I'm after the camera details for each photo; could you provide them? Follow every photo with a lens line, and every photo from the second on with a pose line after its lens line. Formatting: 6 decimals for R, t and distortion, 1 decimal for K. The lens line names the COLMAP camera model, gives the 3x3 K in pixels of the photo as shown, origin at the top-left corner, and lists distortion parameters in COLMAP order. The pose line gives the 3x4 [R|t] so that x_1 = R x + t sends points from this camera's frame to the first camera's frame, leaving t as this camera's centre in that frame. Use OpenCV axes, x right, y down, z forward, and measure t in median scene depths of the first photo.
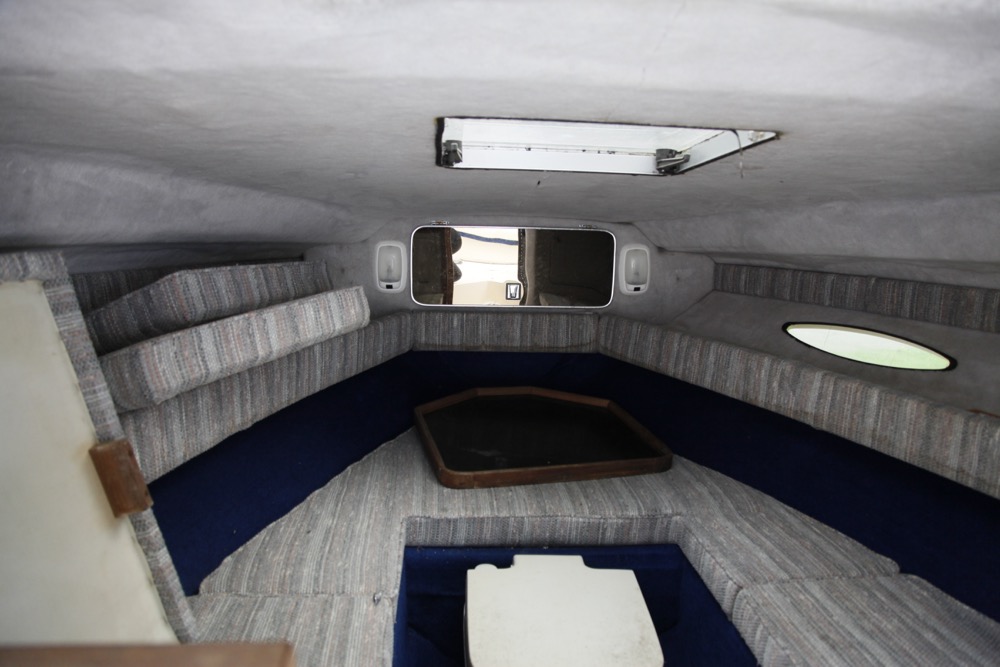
lens RADIAL K [[679.7, 0, 500.0], [0, 679.7, 333.5], [0, 0, 1]] dist [-0.134000, 0.070859]
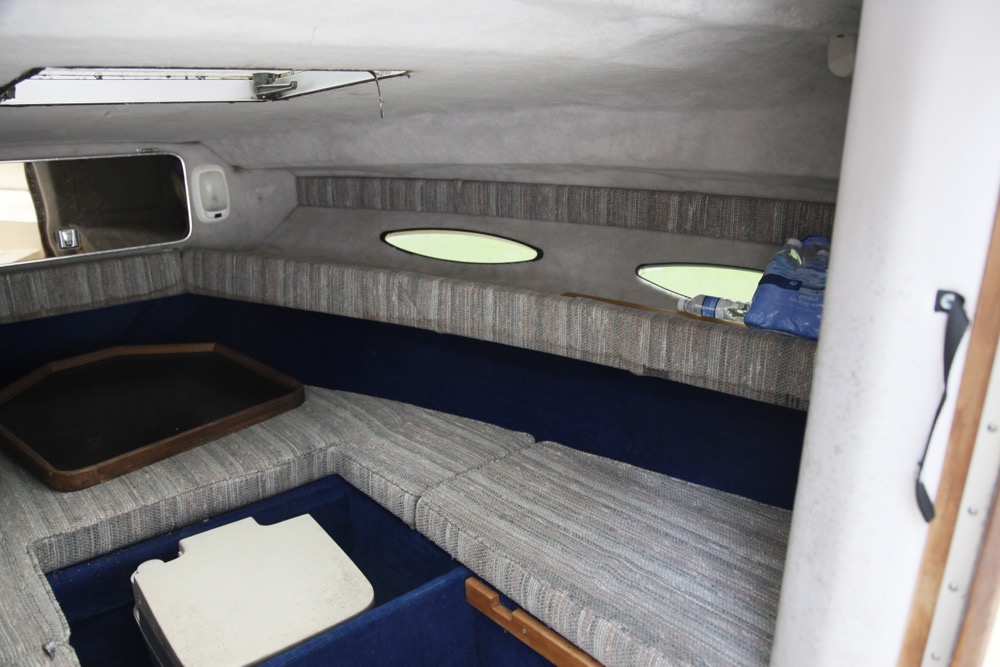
lens RADIAL K [[733.4, 0, 500.0], [0, 733.4, 333.5], [0, 0, 1]] dist [-0.101178, 0.069046]
pose [[0.798217, -0.210415, 0.564425, -0.113750], [0.130580, 0.975169, 0.178871, -0.054705], [-0.588047, -0.069076, 0.805872, -0.012580]]
